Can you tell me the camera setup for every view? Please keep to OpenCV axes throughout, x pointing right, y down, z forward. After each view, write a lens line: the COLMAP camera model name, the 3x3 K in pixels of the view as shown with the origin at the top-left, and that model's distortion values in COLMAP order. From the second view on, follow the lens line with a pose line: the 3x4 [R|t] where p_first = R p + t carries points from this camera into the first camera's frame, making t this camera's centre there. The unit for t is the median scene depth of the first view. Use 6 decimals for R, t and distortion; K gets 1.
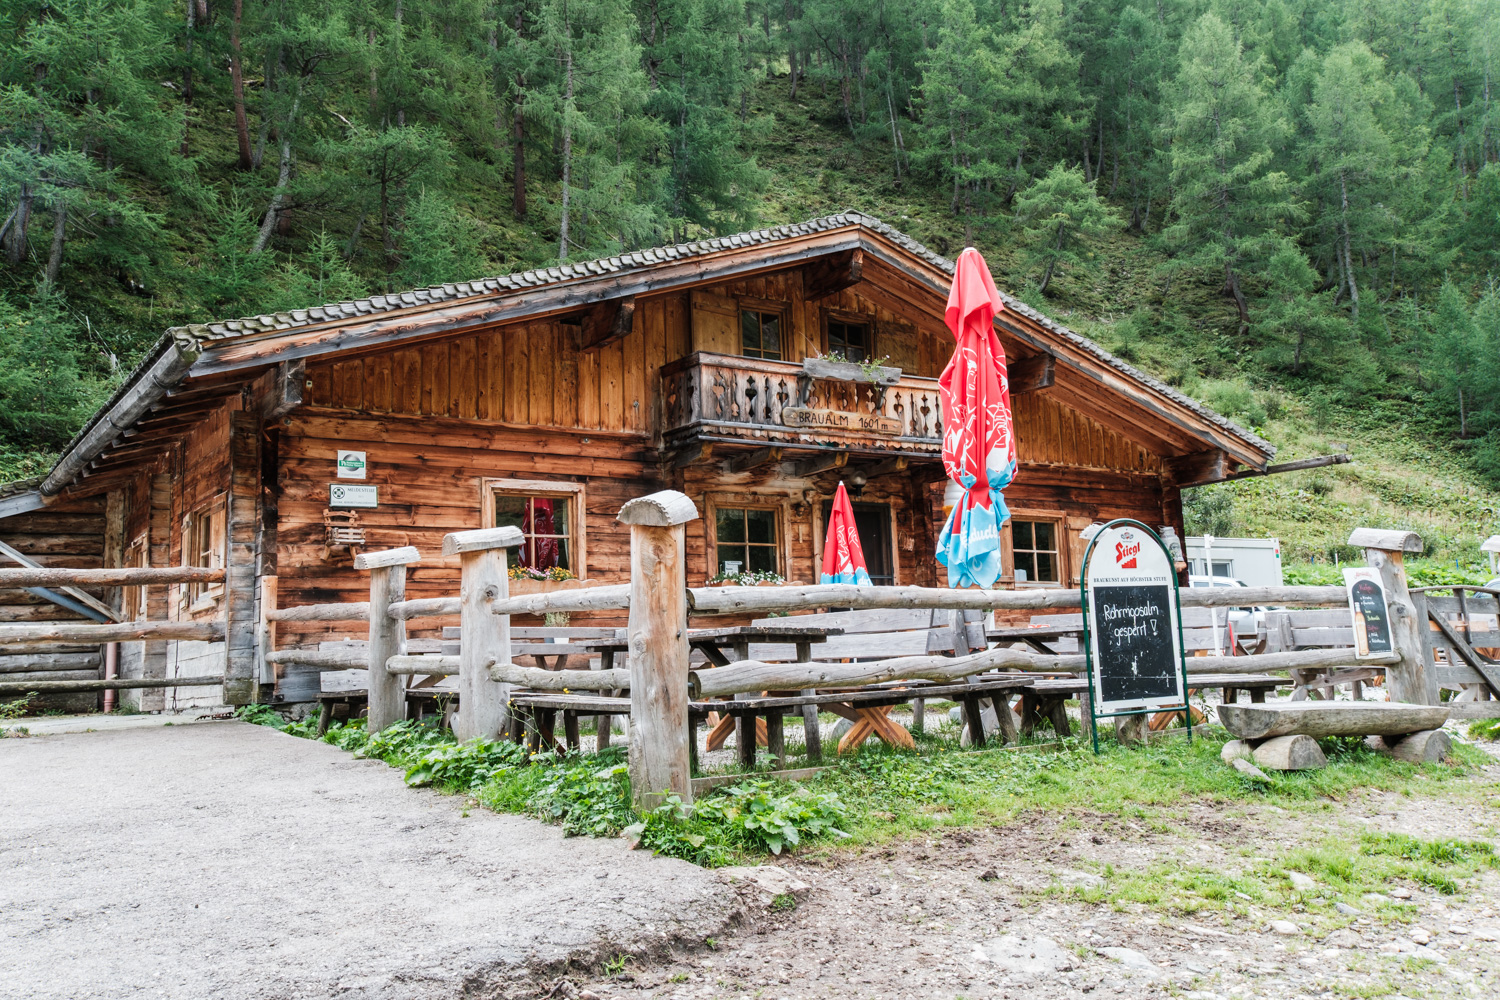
lens RADIAL K [[1299.1, 0, 749.6], [0, 1299.1, 506.9], [0, 0, 1]] dist [0.113894, 0.006040]
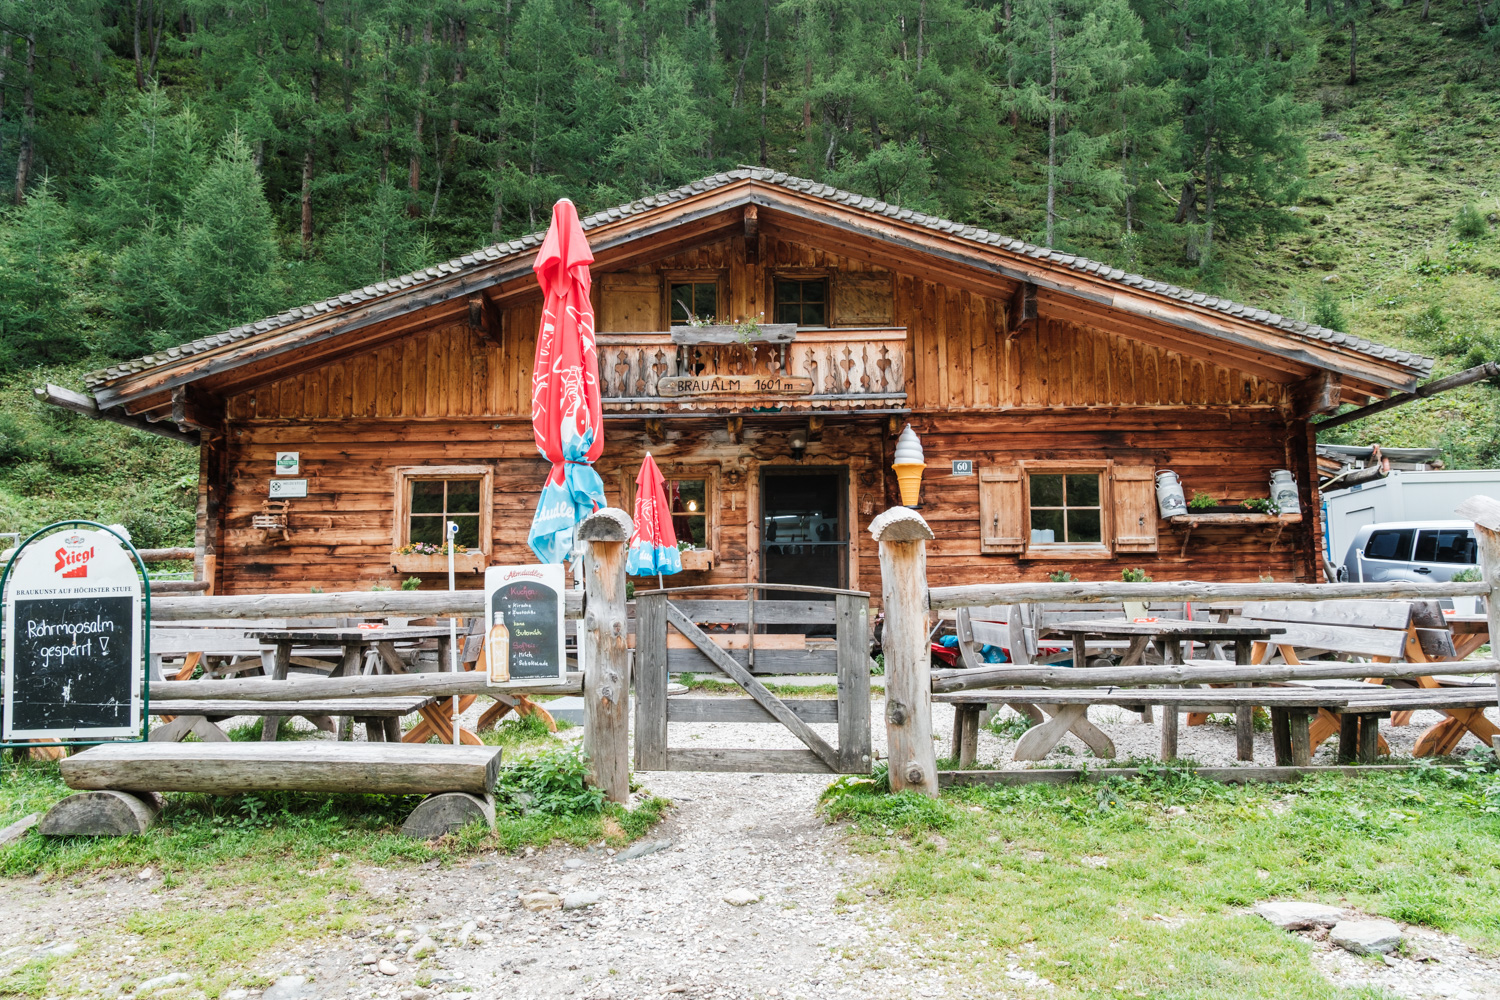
lens RADIAL K [[1086.6, 0, 749.5], [0, 1086.6, 504.3], [0, 0, 1]] dist [-0.005945, 0.006235]
pose [[0.825872, -0.026901, -0.563216, 0.581919], [0.051101, 0.998322, 0.027248, 0.000993], [0.561537, -0.051285, 0.825861, 0.362891]]
